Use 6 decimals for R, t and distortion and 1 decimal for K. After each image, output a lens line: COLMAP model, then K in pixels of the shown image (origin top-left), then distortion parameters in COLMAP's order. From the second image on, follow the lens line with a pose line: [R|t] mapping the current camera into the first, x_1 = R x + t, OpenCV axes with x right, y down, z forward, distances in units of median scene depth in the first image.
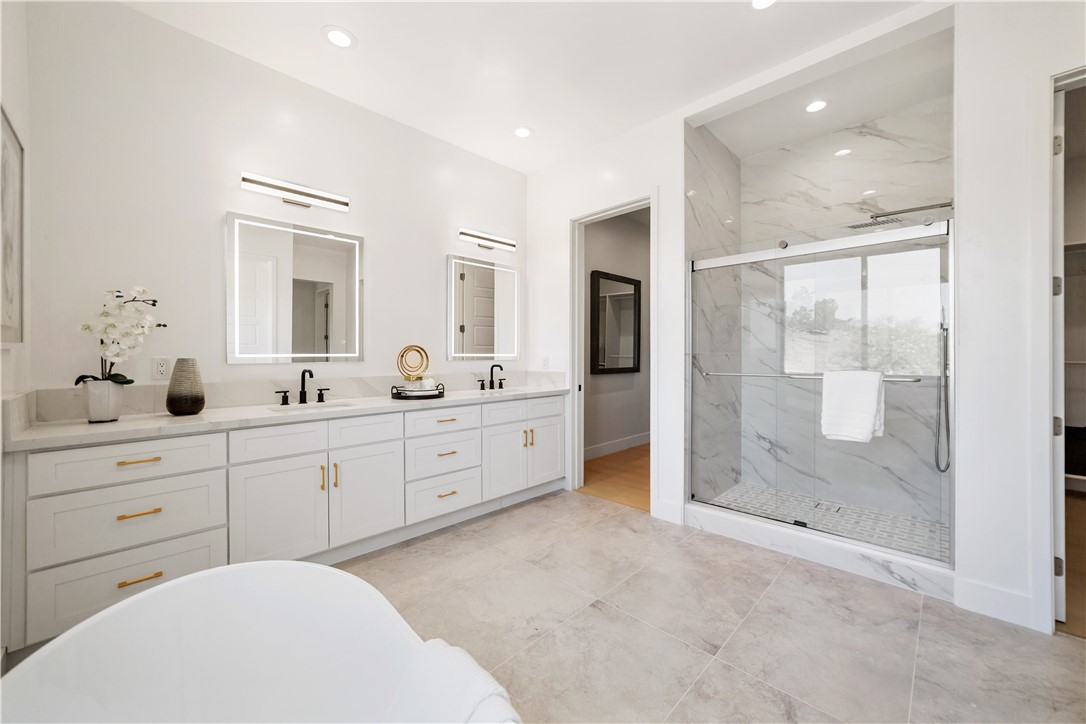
lens RADIAL K [[421.3, 0, 545.8], [0, 421.3, 349.0], [0, 0, 1]] dist [-0.000348, 0.000210]
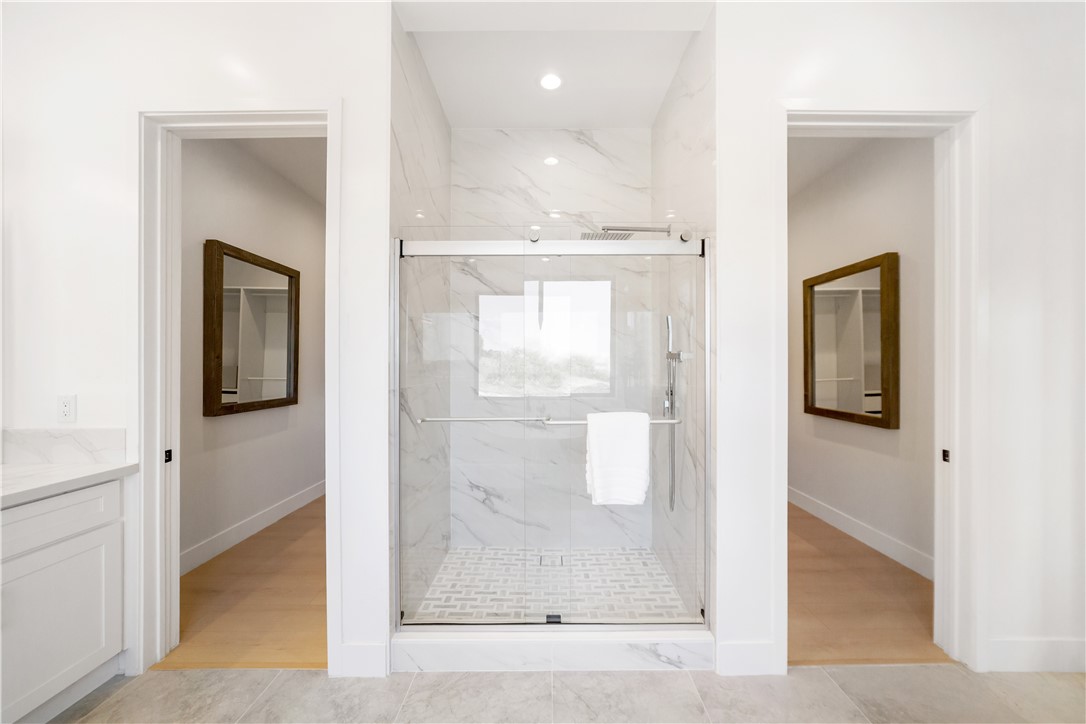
lens RADIAL K [[408.7, 0, 548.3], [0, 408.7, 365.2], [0, 0, 1]] dist [-0.033764, 0.013658]
pose [[0.707134, -0.002083, 0.707077, 0.069655], [-0.005835, 0.999944, 0.008782, -0.026688], [-0.707056, -0.010335, 0.707082, 0.370828]]
